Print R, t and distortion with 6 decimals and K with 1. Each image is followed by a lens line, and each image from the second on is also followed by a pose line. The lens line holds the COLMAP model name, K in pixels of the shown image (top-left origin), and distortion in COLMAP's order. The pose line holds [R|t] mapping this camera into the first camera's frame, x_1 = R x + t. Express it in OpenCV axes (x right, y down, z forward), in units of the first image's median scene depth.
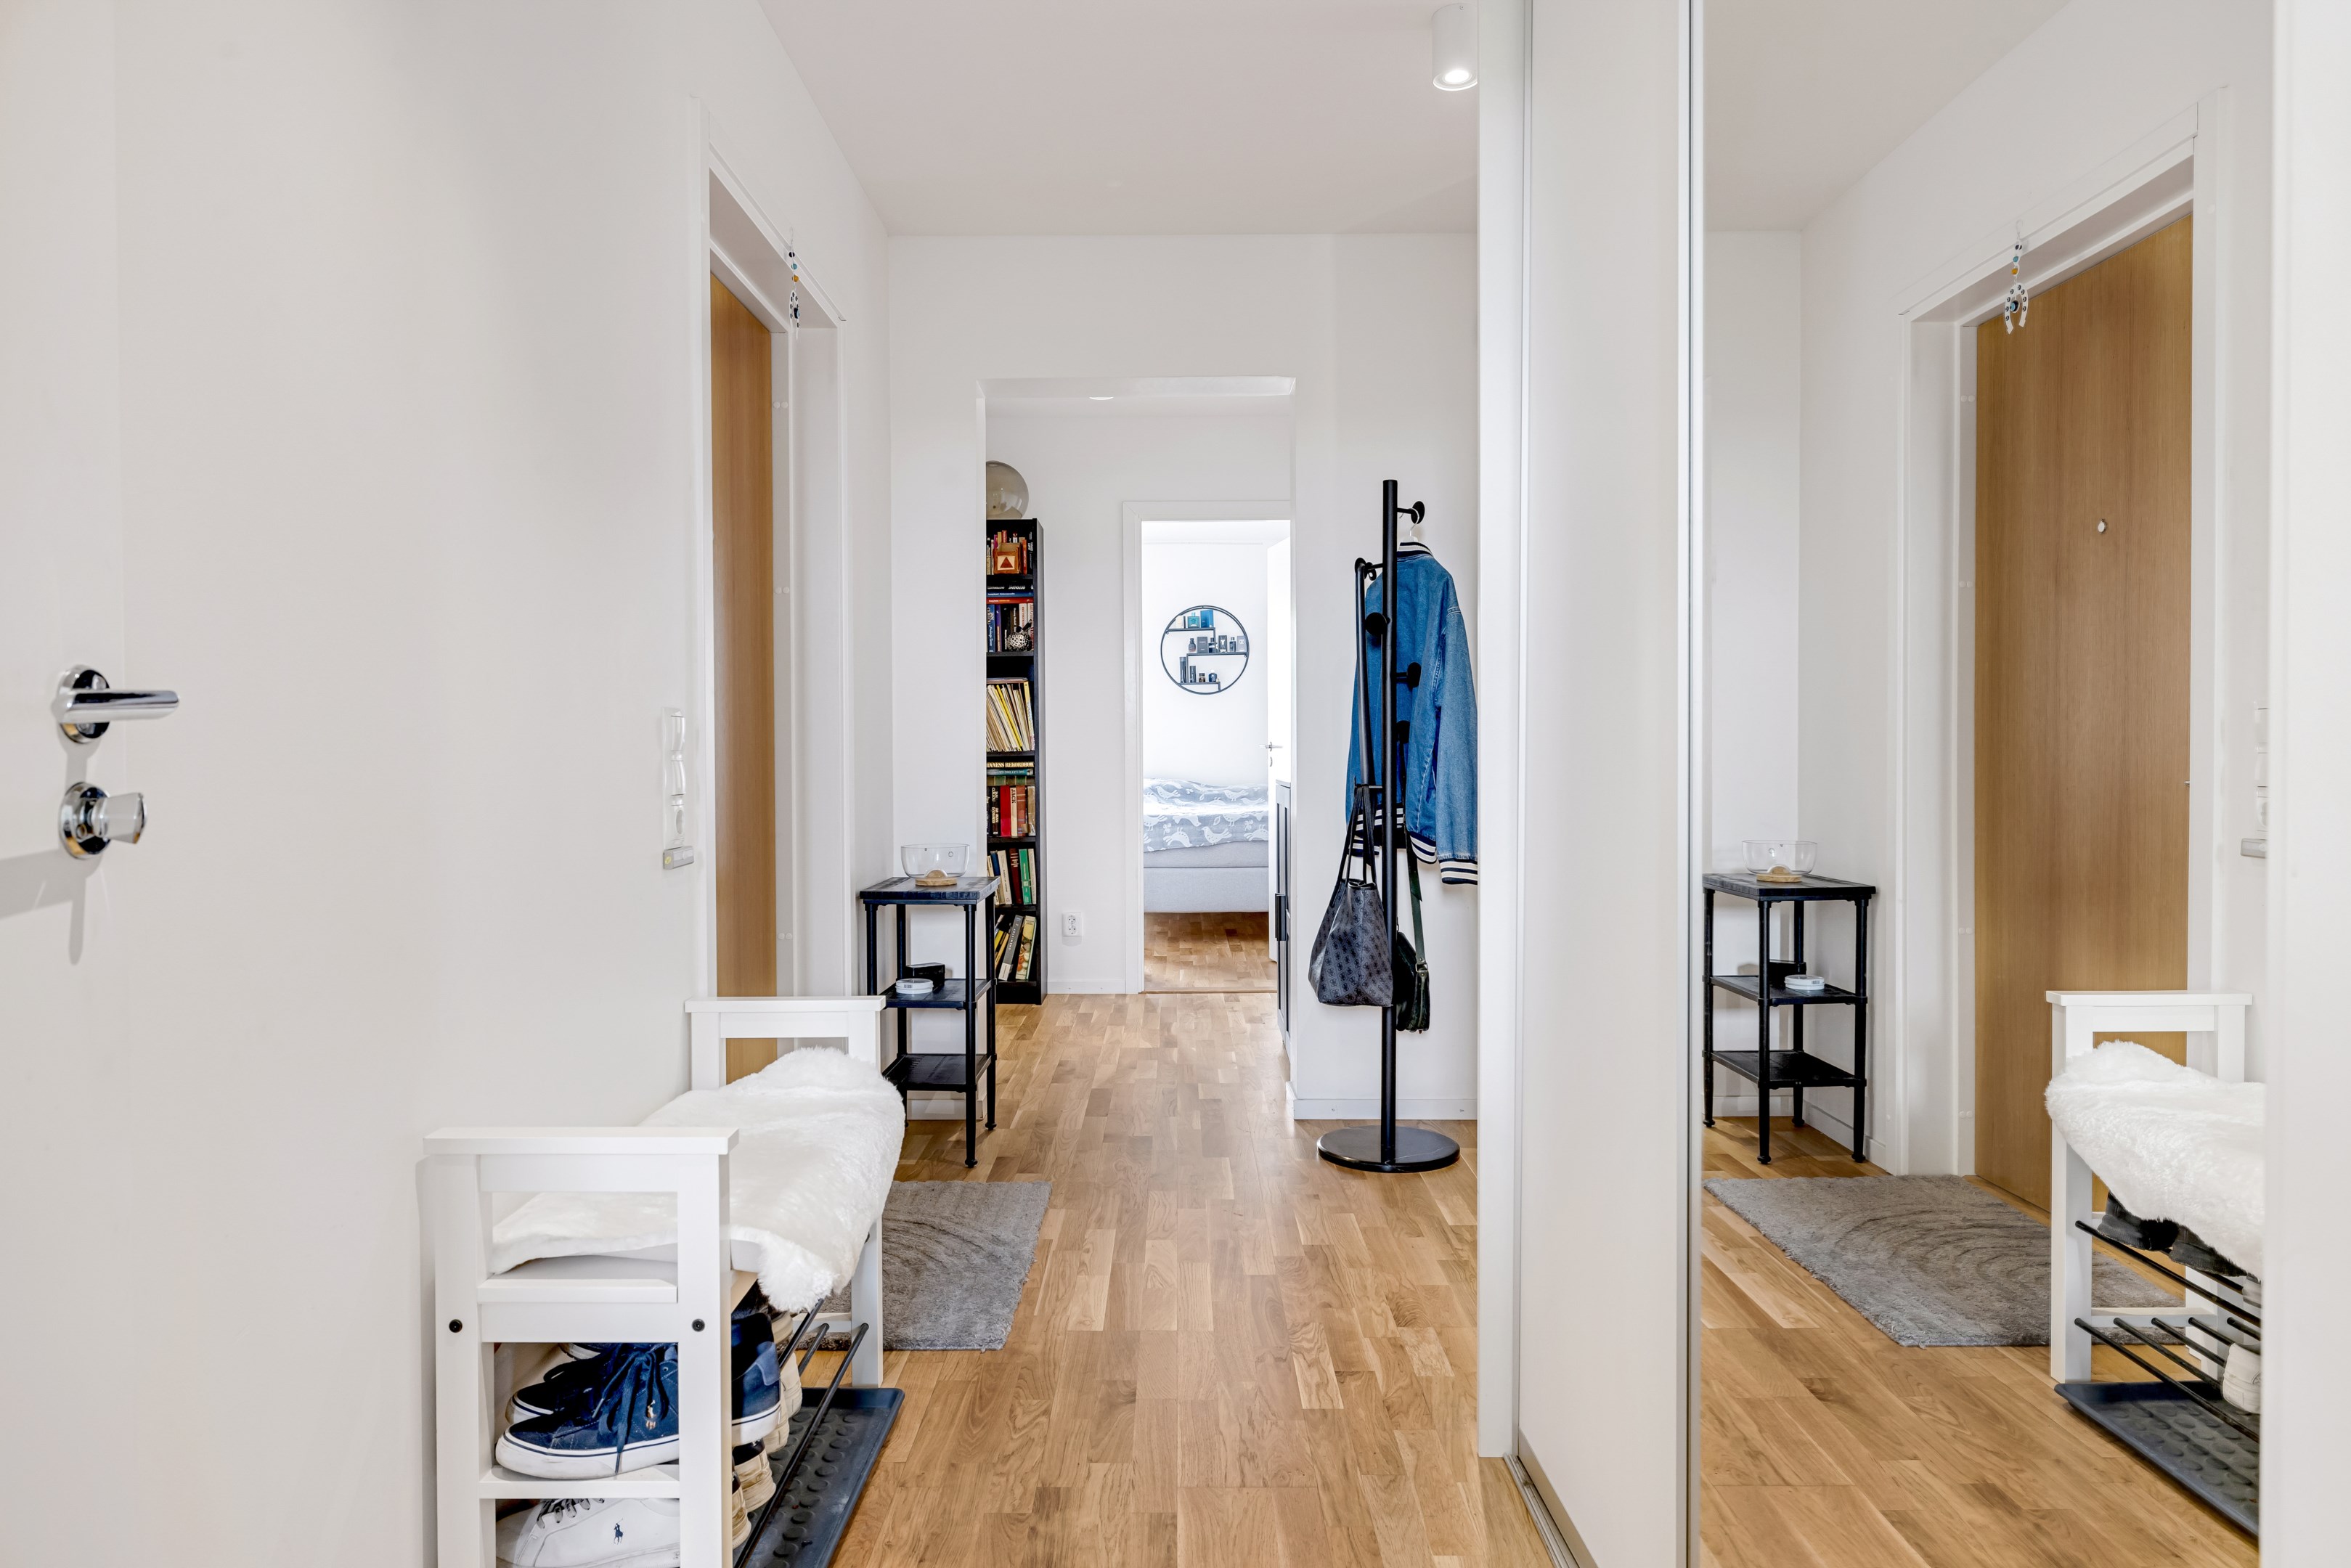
lens RADIAL K [[1388.9, 0, 1175.8], [0, 1388.9, 777.4], [0, 0, 1]] dist [-0.005442, -0.003591]
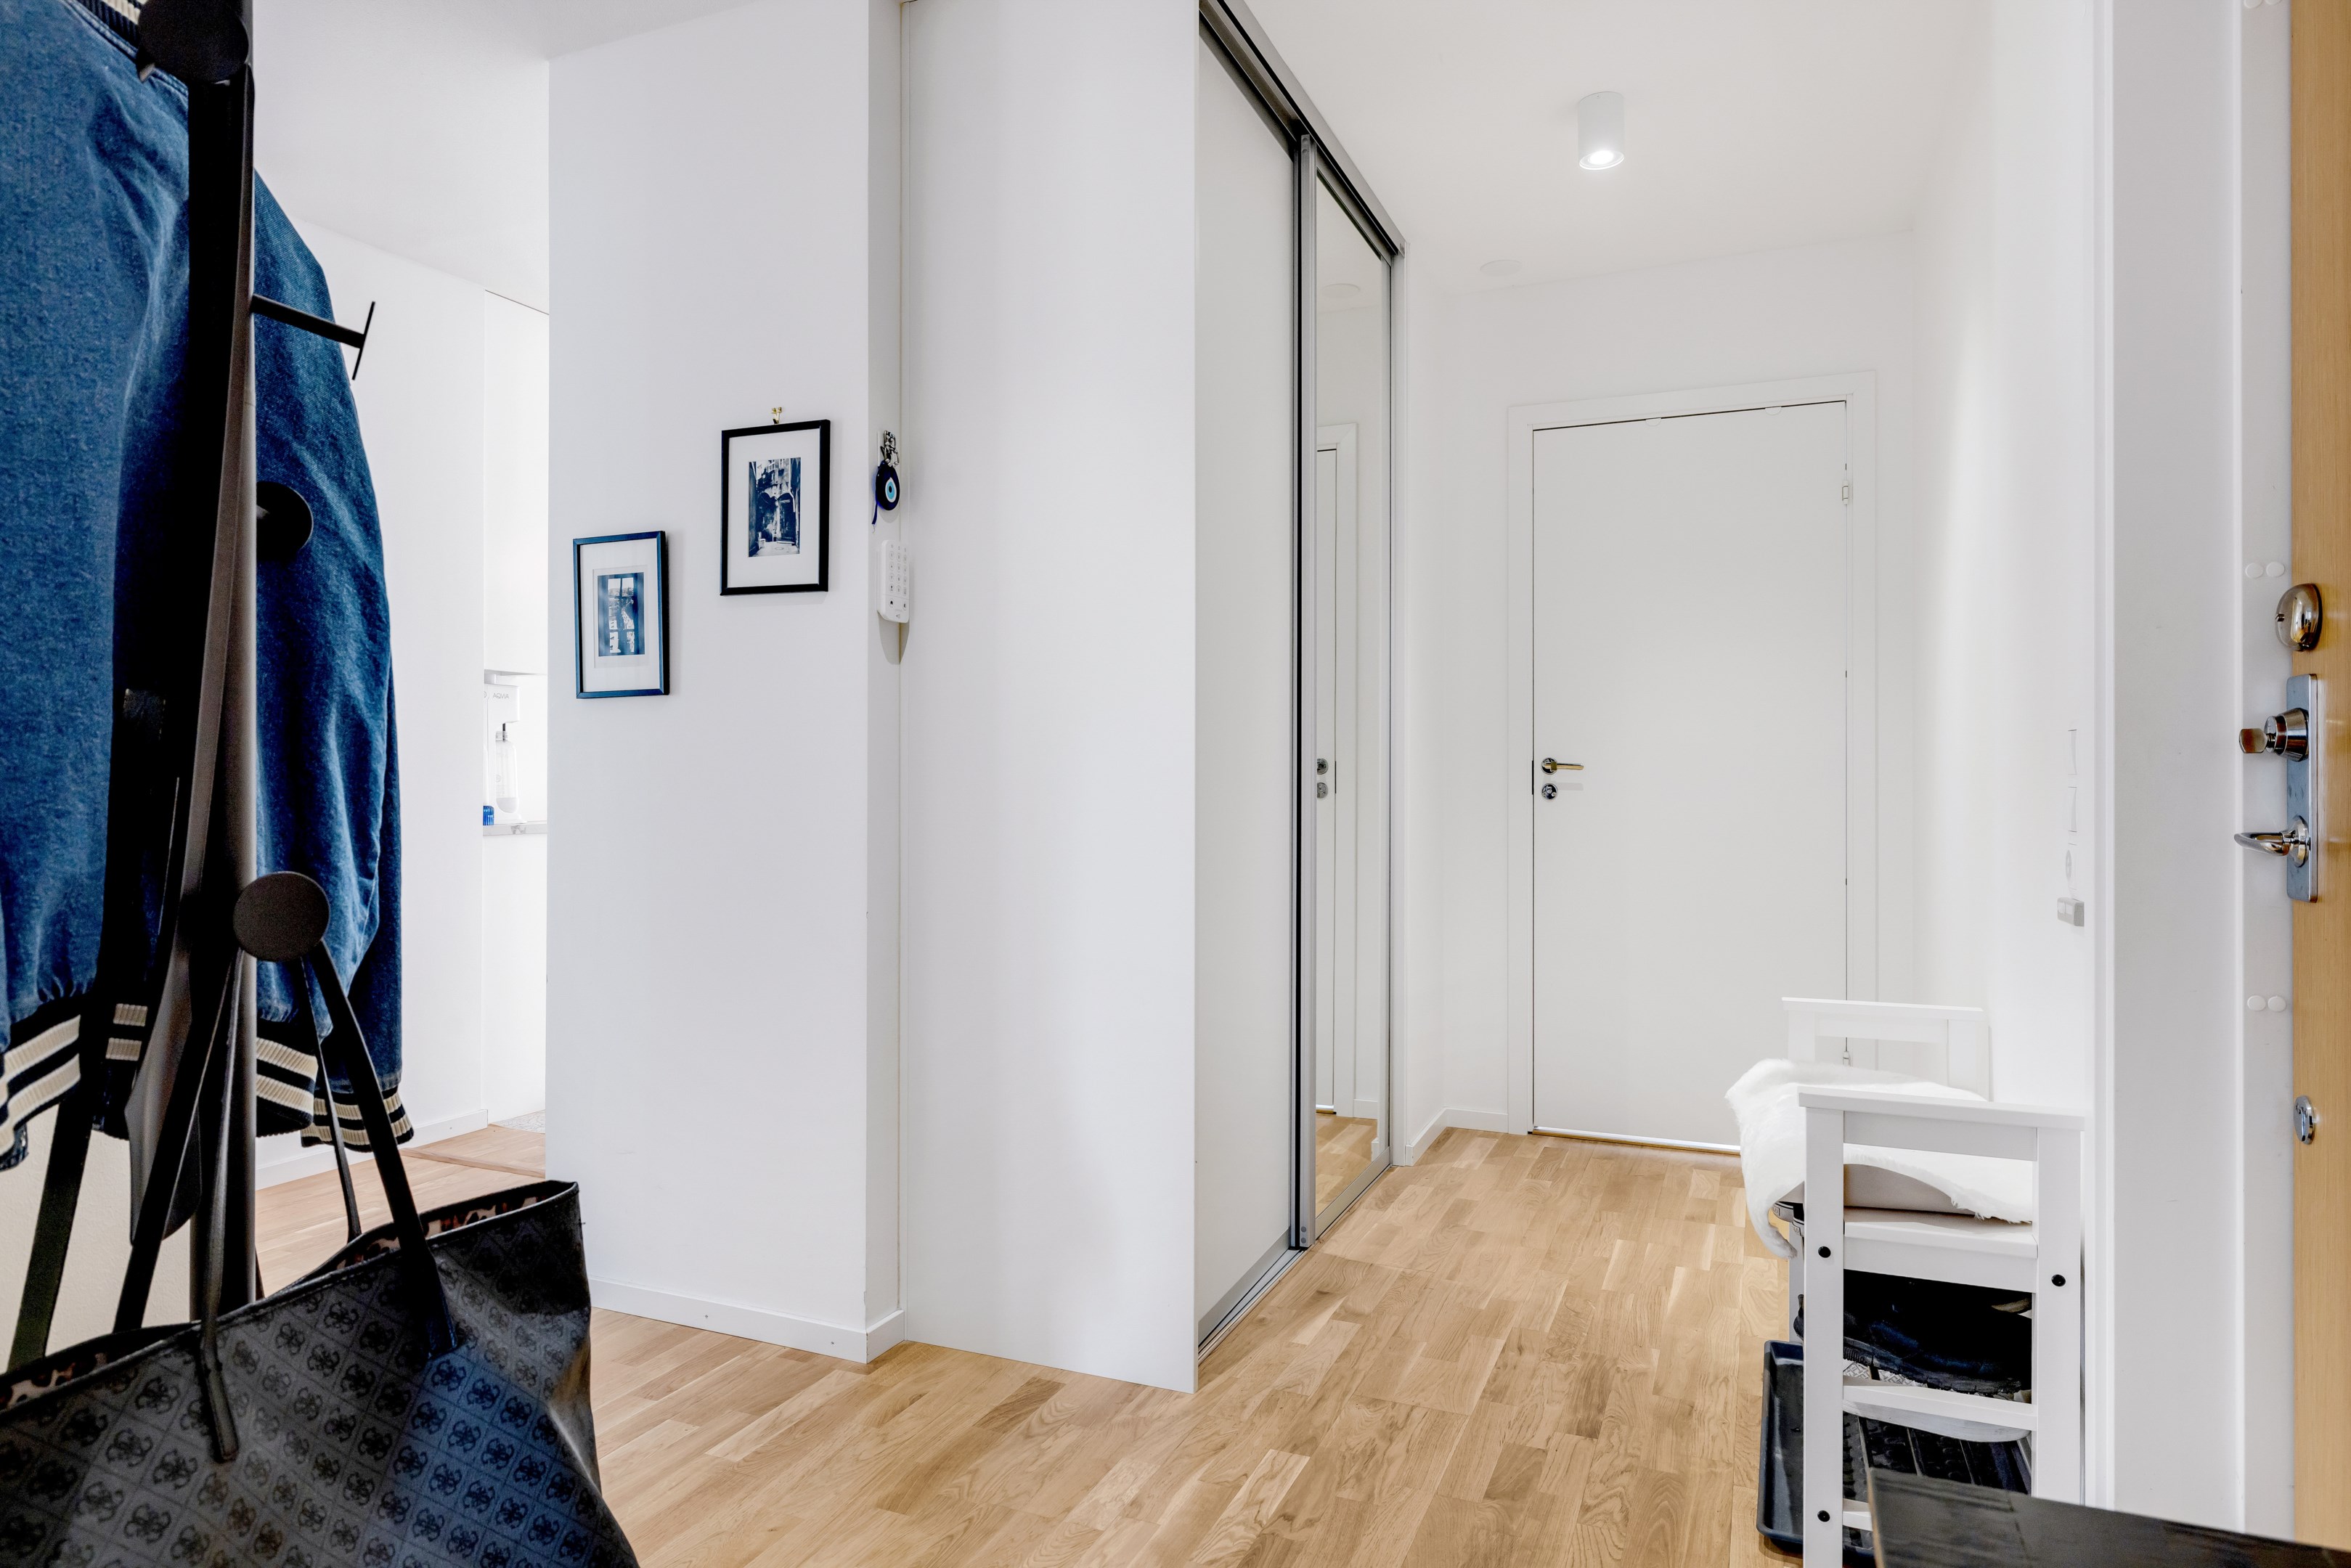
lens RADIAL K [[1388.9, 0, 1175.9], [0, 1388.9, 775.5], [0, 0, 1]] dist [-0.005442, -0.003591]
pose [[-0.921037, 0.000075, 0.389475, -0.212278], [0.005890, 0.999888, 0.013737, -0.033817], [-0.389430, 0.014946, -0.920935, 2.057834]]
